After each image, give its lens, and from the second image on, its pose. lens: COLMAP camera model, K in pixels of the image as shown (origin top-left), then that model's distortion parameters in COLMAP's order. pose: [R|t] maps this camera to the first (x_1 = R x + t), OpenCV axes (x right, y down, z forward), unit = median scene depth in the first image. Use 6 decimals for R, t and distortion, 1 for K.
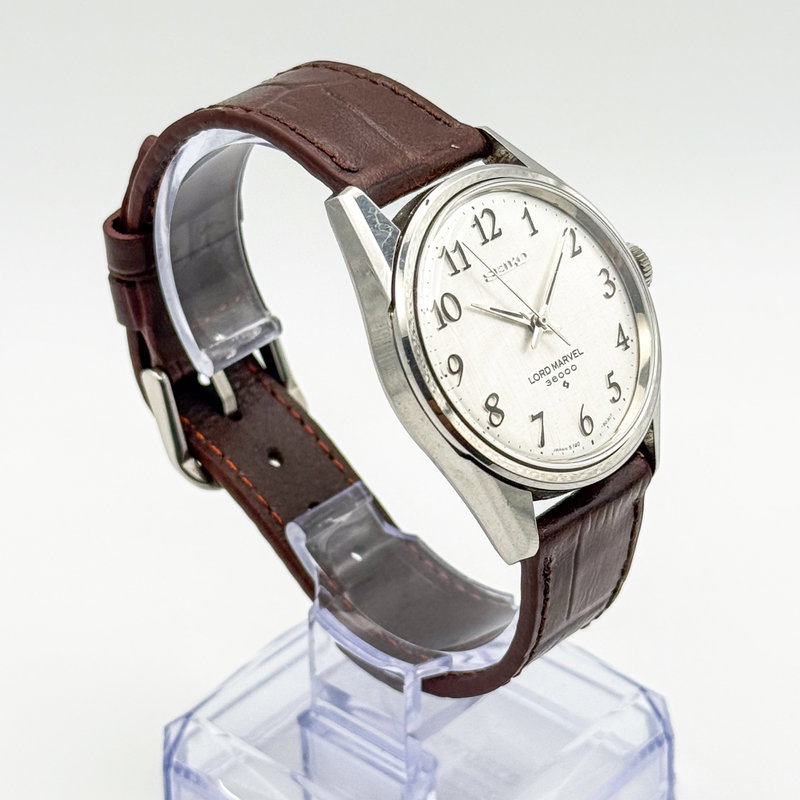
lens RADIAL K [[2412.2, 0, 387.2], [0, 2412.2, 401.8], [0, 0, 1]] dist [0.150007, 1.137828]
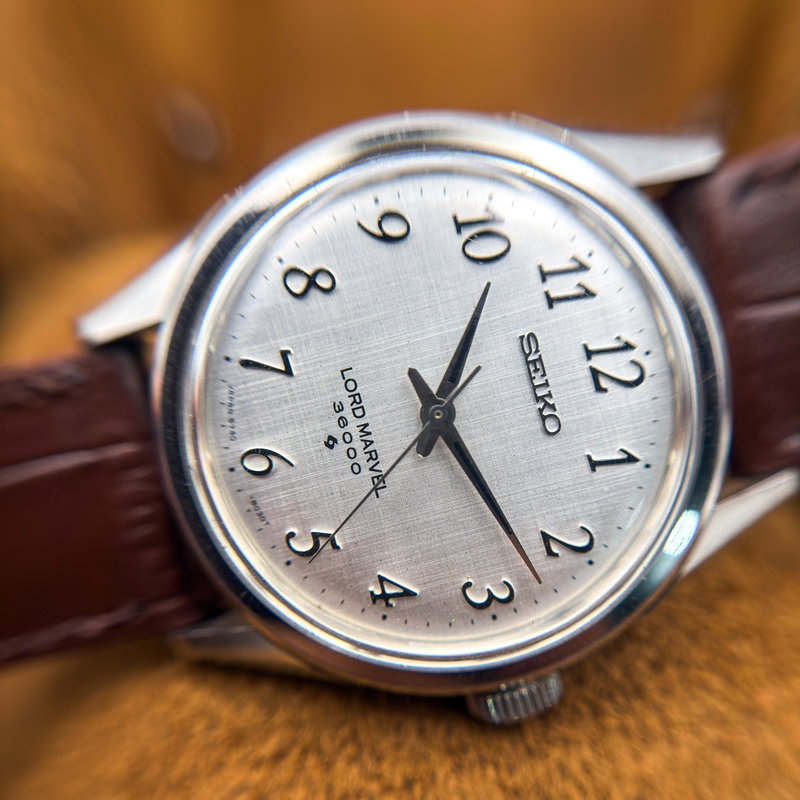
lens RADIAL K [[846.5, 0, 430.3], [0, 846.5, 415.0], [0, 0, 1]] dist [0.549081, 0.000267]
pose [[-0.276867, 0.812541, -0.512955, 0.168036], [-0.950067, -0.151515, 0.272792, -0.086879], [0.143934, 0.562869, 0.813918, 0.801762]]
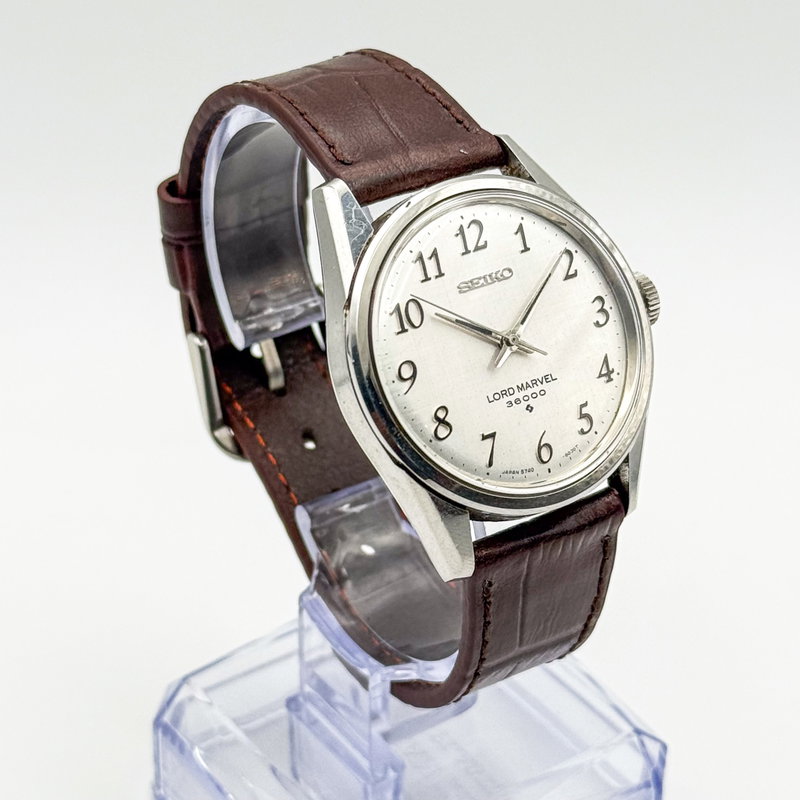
lens RADIAL K [[2412.2, 0, 387.2], [0, 2412.2, 401.8], [0, 0, 1]] dist [0.150007, 1.137828]
pose [[0.971066, 0.145098, -0.189675, 0.197411], [-0.142574, 0.989417, 0.026959, -0.027154], [0.191579, 0.000864, 0.981477, 0.031353]]
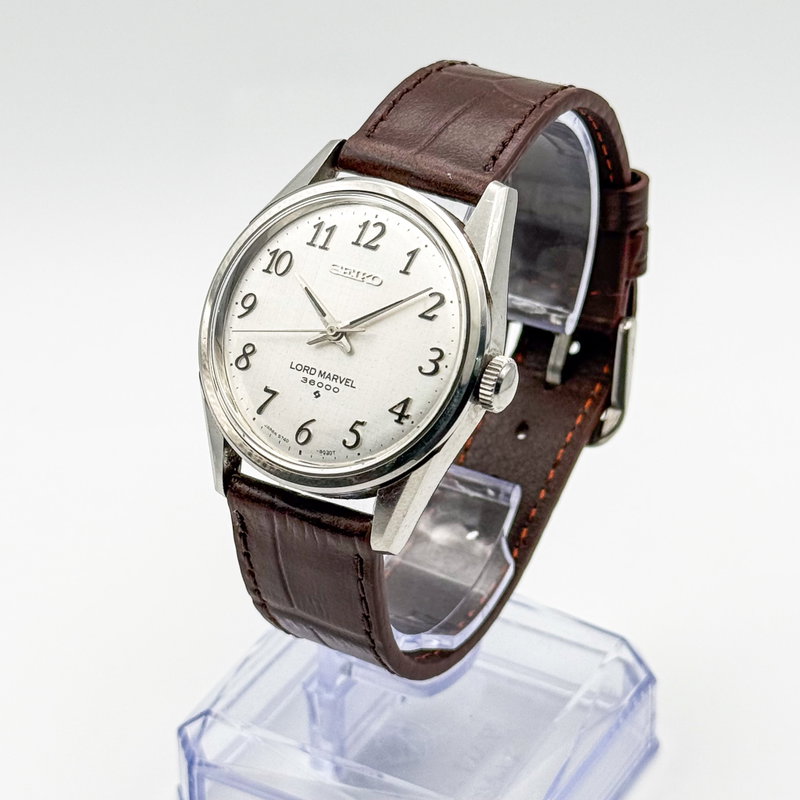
lens RADIAL K [[2412.2, 0, 387.2], [0, 2412.2, 401.8], [0, 0, 1]] dist [0.150007, 1.137828]
pose [[0.206904, 0.529741, -0.822536, 0.919336], [-0.506760, 0.777187, 0.373062, -0.400335], [0.836890, 0.339640, 0.429255, 0.561669]]
